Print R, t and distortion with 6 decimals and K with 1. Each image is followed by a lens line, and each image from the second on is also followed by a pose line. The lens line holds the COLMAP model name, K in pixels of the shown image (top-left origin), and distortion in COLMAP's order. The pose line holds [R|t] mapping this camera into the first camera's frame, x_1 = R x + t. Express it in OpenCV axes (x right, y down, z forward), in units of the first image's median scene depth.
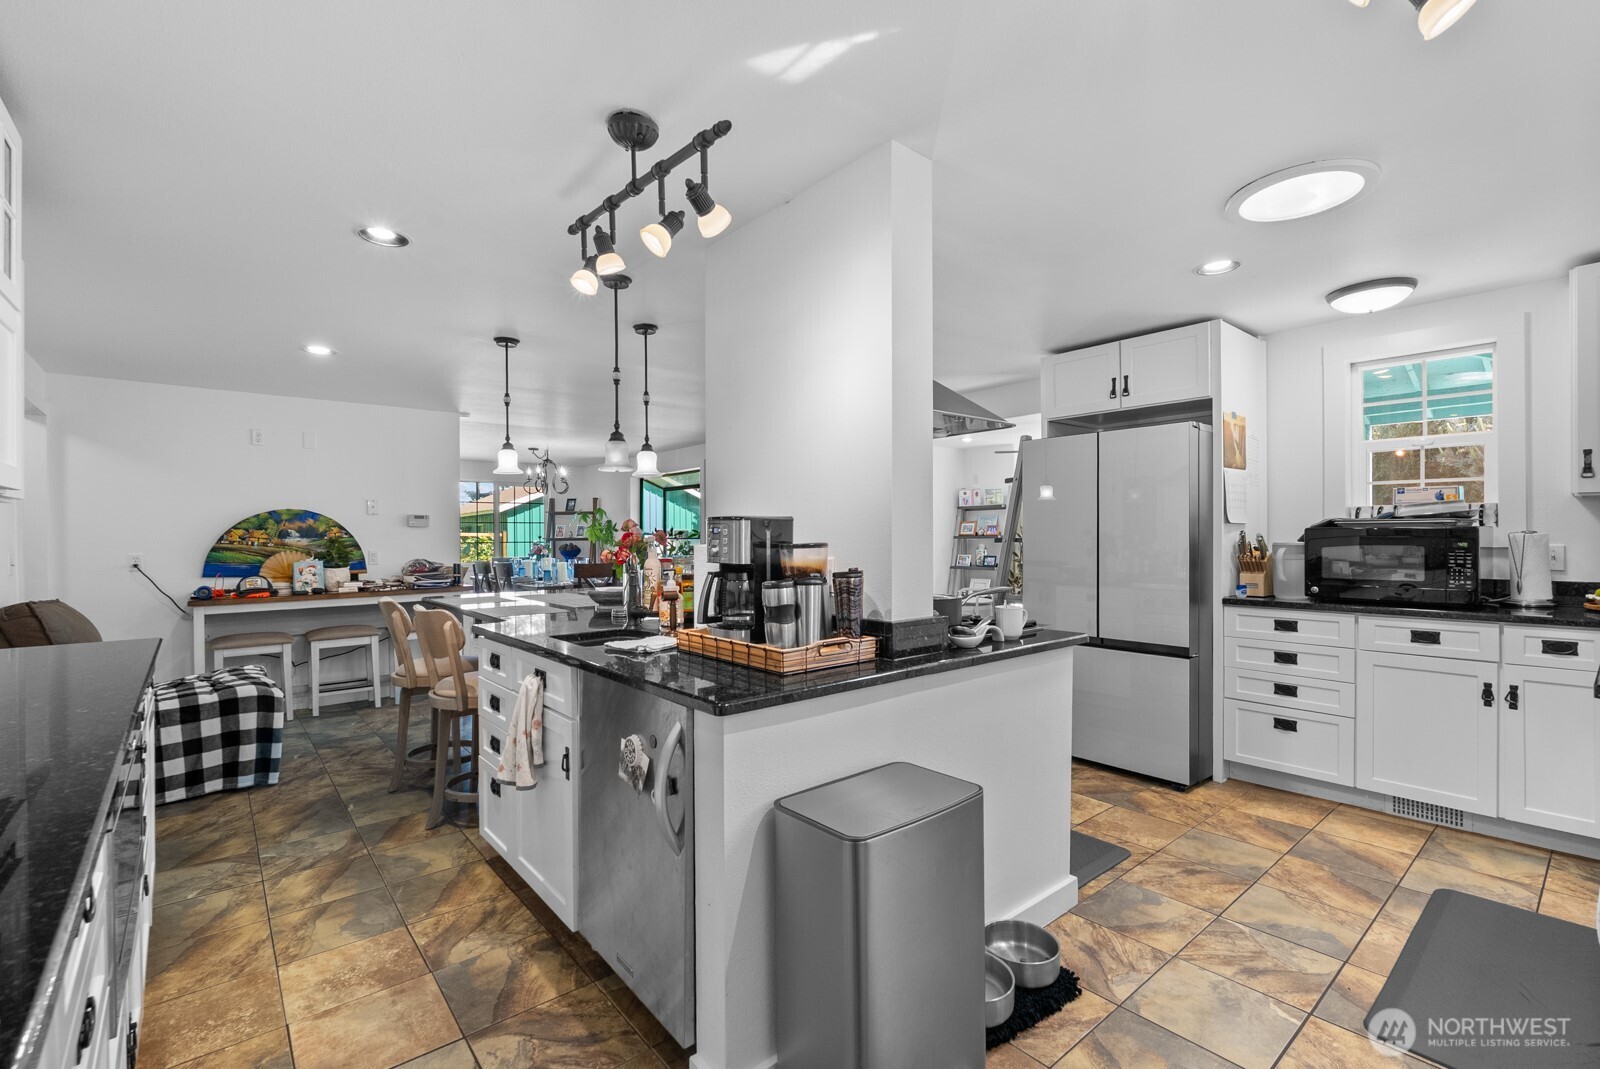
lens RADIAL K [[707.7, 0, 803.5], [0, 707.7, 538.6], [0, 0, 1]] dist [-0.004355, -0.000589]
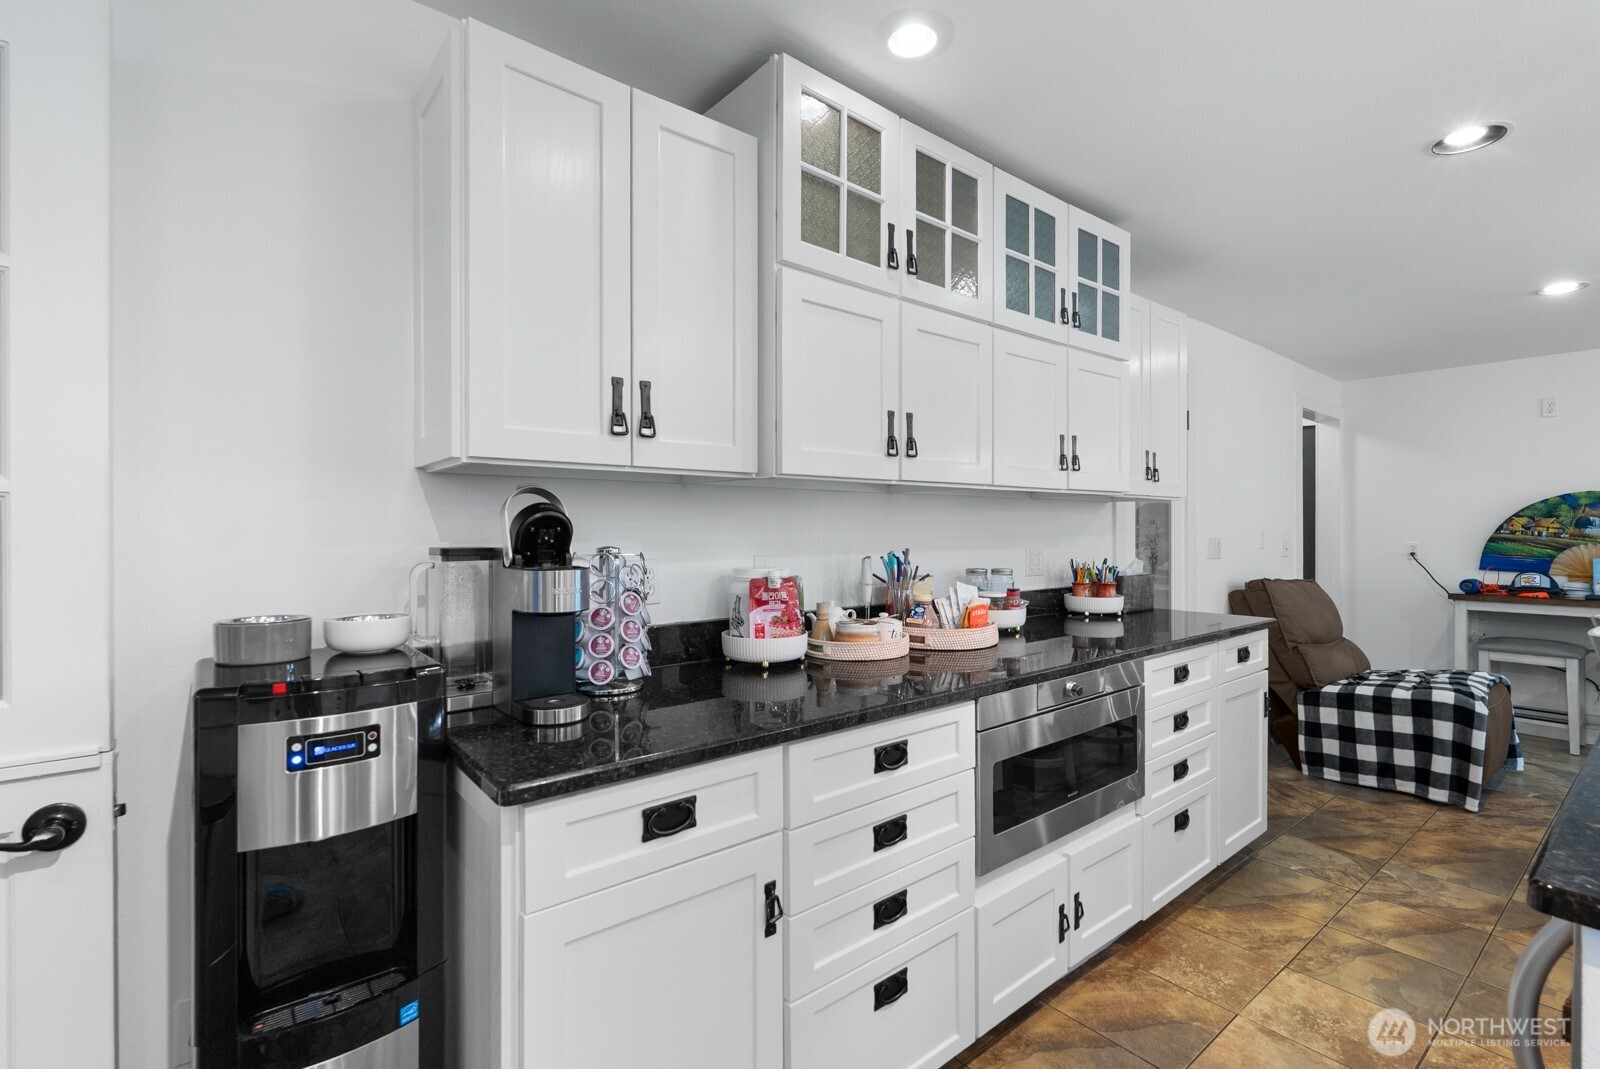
lens RADIAL K [[719.1, 0, 810.9], [0, 719.1, 529.9], [0, 0, 1]] dist [-0.002410, -0.000780]
pose [[-0.027225, 0.008080, -0.999597, 0.171106], [-0.003010, 0.999962, 0.008165, -0.003421], [0.999625, 0.003231, -0.027199, 0.238793]]
